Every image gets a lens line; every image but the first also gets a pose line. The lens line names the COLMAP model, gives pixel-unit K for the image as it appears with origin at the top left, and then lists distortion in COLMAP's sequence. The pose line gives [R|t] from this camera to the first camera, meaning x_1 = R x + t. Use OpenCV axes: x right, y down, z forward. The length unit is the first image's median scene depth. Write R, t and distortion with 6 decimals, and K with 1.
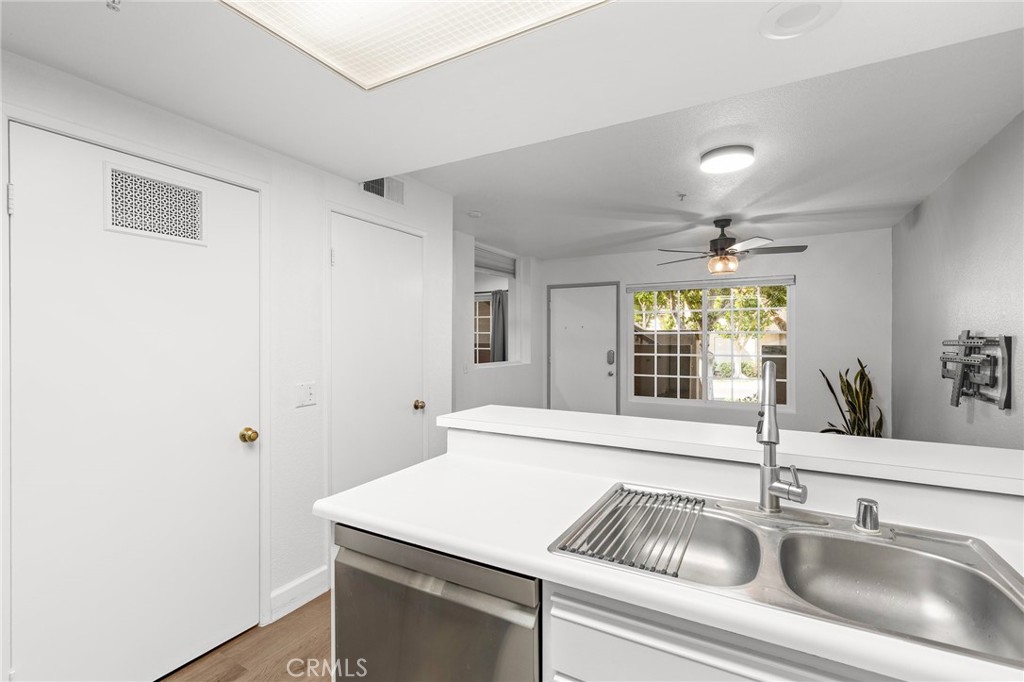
lens RADIAL K [[461.8, 0, 512.4], [0, 461.8, 338.1], [0, 0, 1]] dist [0.001154, 0.000021]
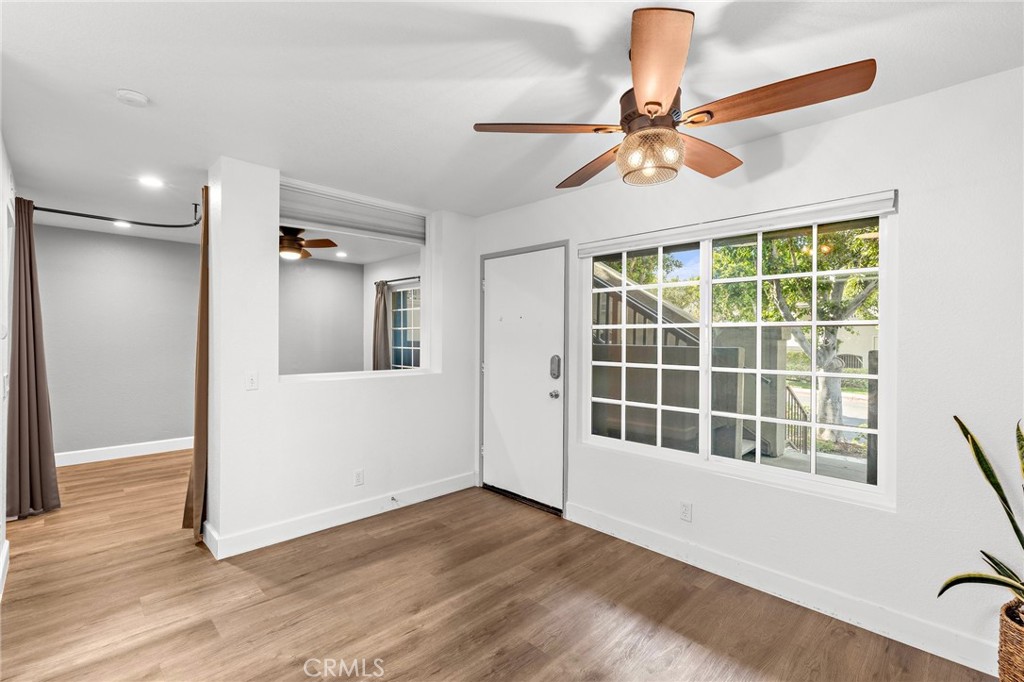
lens RADIAL K [[459.9, 0, 509.4], [0, 459.9, 335.1], [0, 0, 1]] dist [-0.000407, 0.000298]
pose [[0.959913, 0.005107, -0.280253, 0.325936], [-0.006619, 0.999968, -0.004448, 0.003130], [0.280221, 0.006125, 0.959916, 0.412288]]
